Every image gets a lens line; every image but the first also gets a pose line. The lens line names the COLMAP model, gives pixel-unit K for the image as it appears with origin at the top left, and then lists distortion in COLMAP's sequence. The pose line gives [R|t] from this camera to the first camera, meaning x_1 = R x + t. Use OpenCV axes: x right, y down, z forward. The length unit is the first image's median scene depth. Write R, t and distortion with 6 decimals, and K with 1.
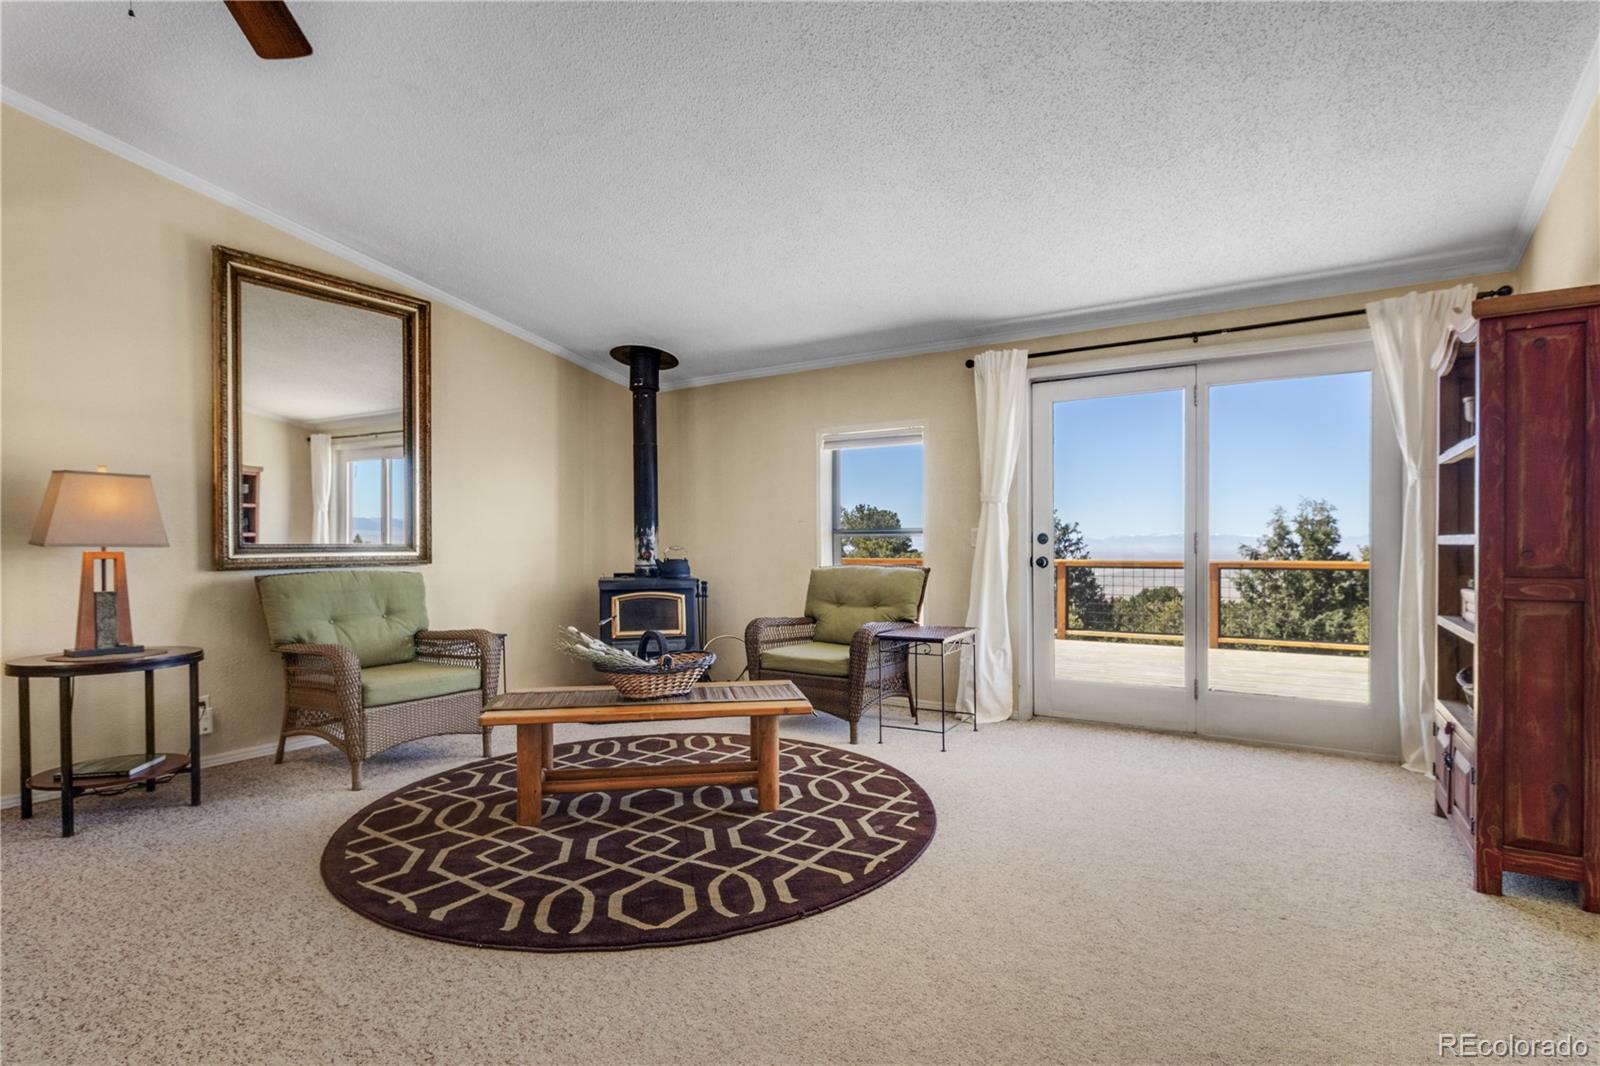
lens RADIAL K [[792.1, 0, 808.1], [0, 792.1, 549.8], [0, 0, 1]] dist [0.000859, -0.001072]
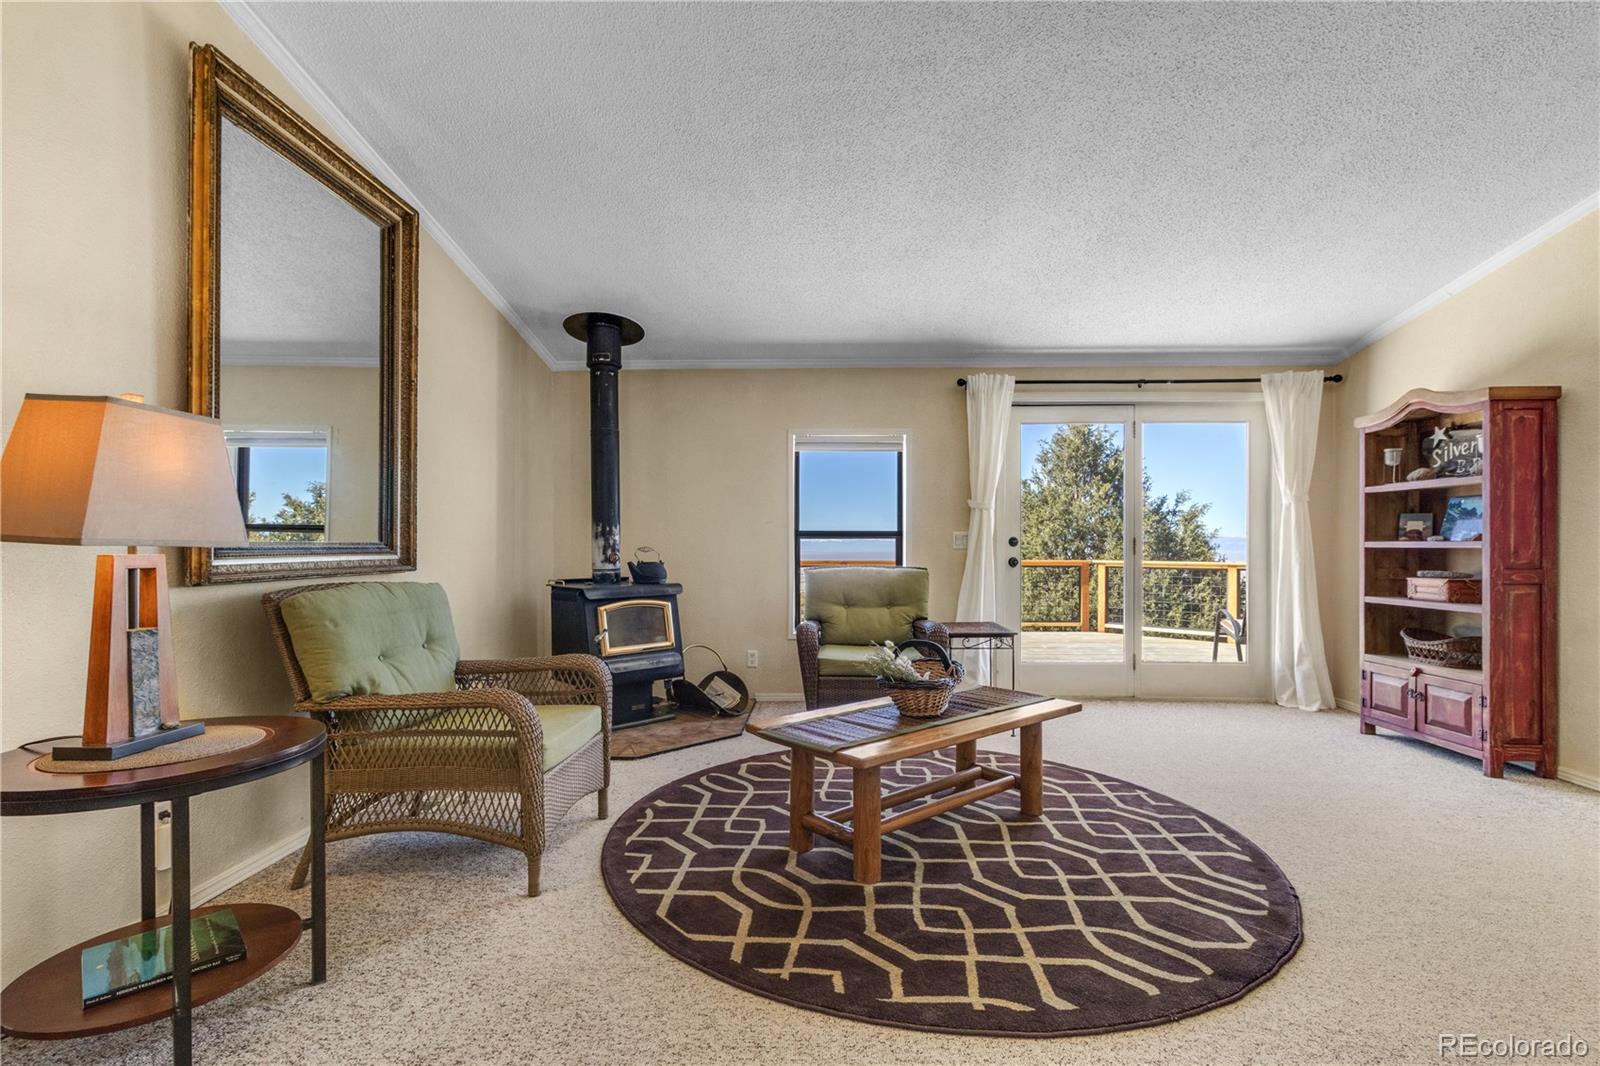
lens RADIAL K [[743.3, 0, 810.6], [0, 743.3, 544.0], [0, 0, 1]] dist [0.004106, 0.000917]
pose [[0.858433, 0.005038, 0.512902, -0.748160], [0.000153, 0.999949, -0.010079, 0.000093], [-0.512926, 0.008731, 0.858388, 0.329540]]
